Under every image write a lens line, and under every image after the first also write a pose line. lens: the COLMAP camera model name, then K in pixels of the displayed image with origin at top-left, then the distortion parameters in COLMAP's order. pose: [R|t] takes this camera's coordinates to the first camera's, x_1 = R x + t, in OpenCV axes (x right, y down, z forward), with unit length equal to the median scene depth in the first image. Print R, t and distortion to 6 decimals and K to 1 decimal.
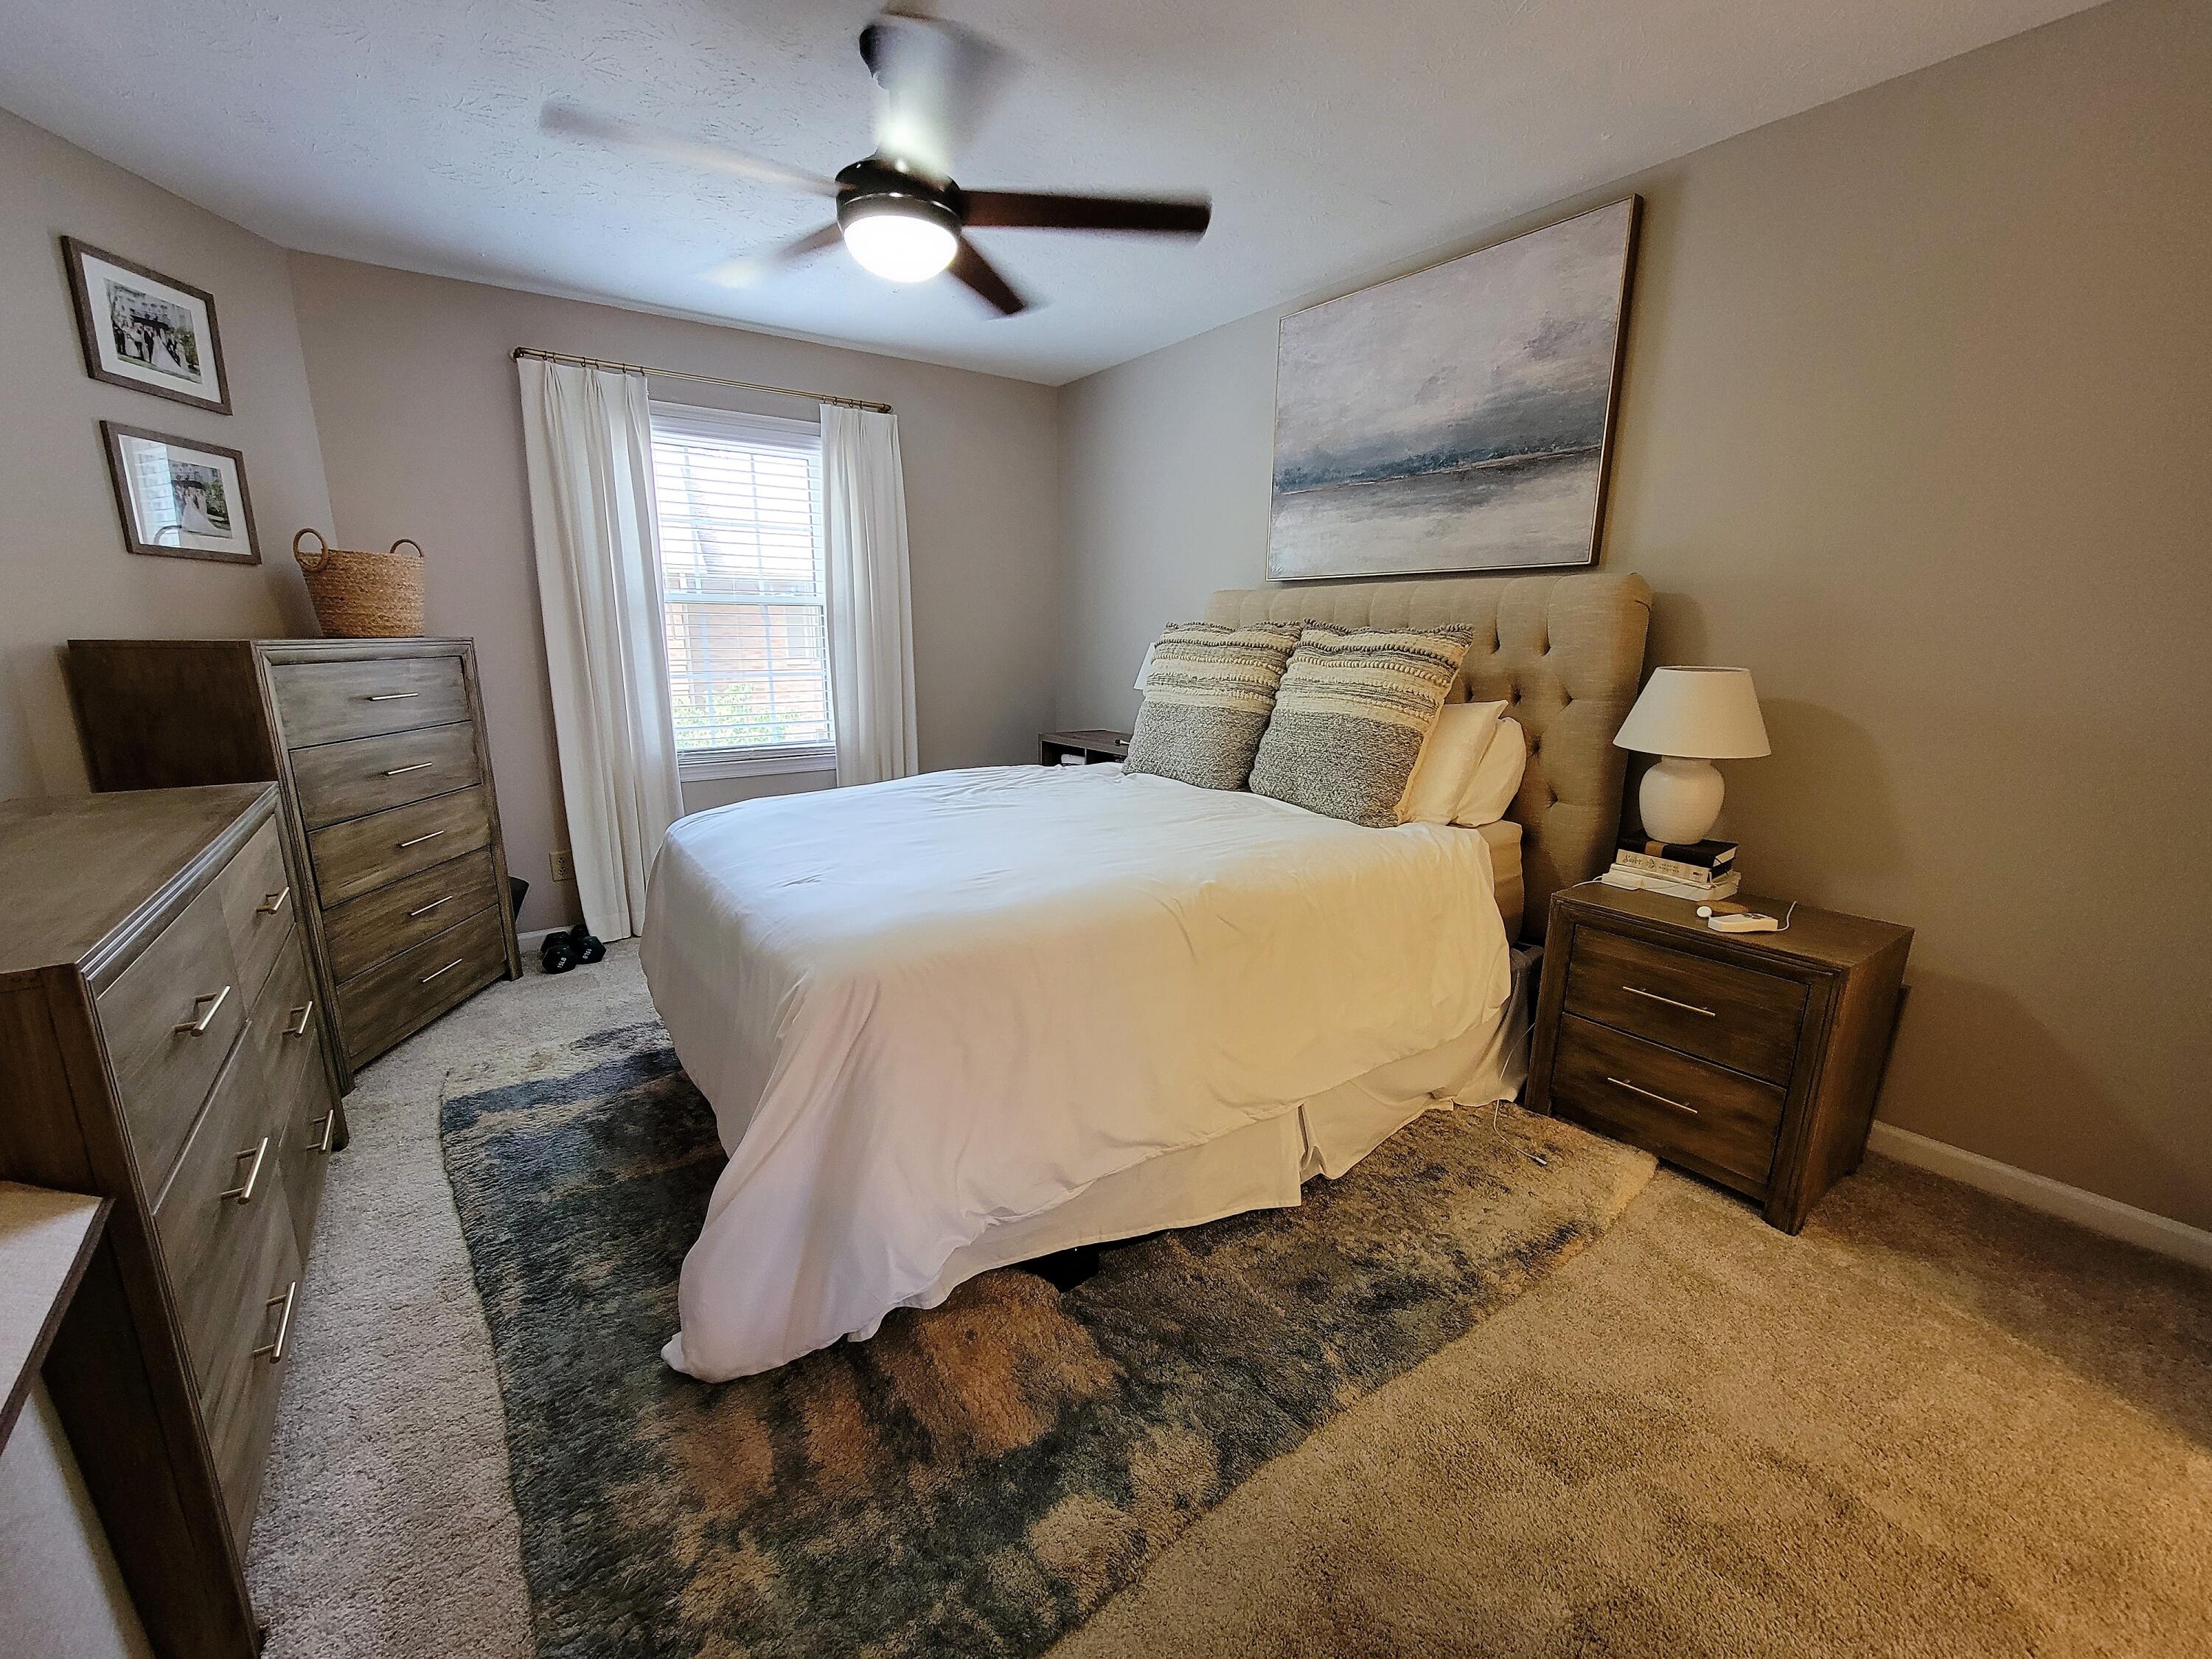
lens RADIAL K [[902.2, 0, 1106.0], [0, 902.2, 829.5], [0, 0, 1]] dist [-0.000416, -0.000328]
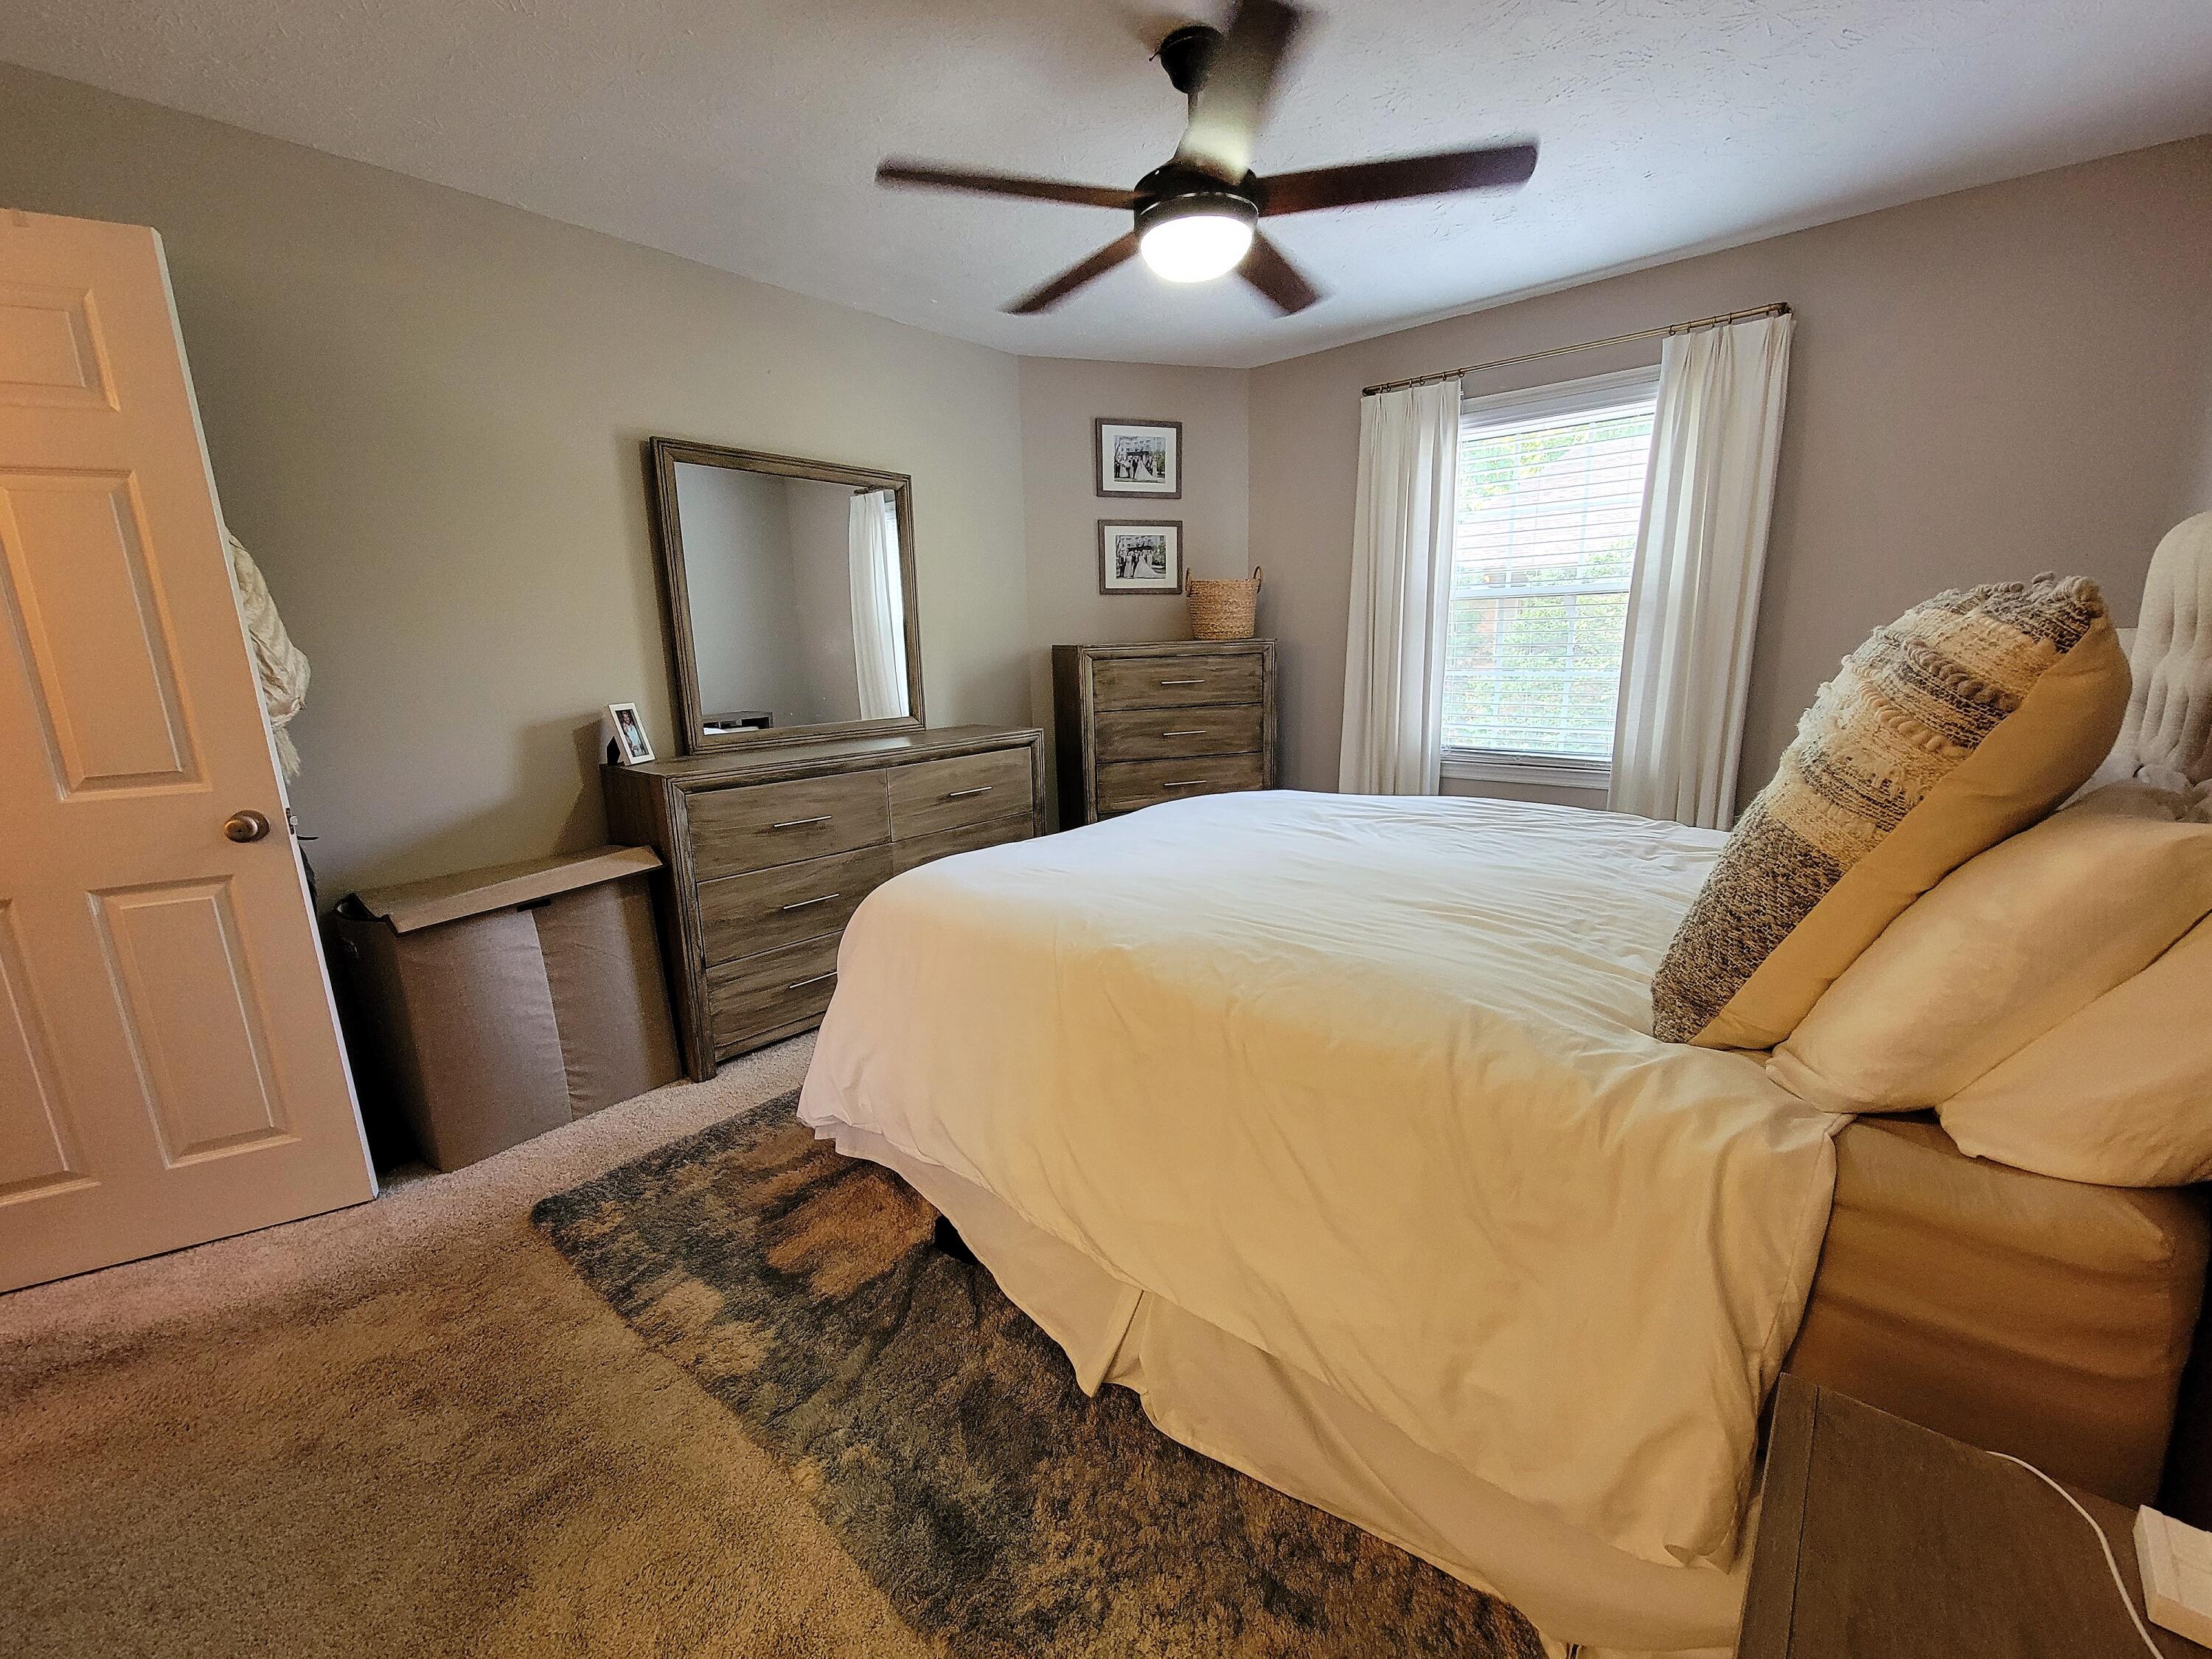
lens RADIAL K [[904.0, 0, 1111.3], [0, 904.0, 839.8], [0, 0, 1]] dist [-0.000046, -0.000169]
pose [[0.244706, 0.200529, -0.948634, 0.637126], [-0.179549, 0.970830, 0.158905, -0.119426], [0.952828, 0.131441, 0.273573, 0.565622]]
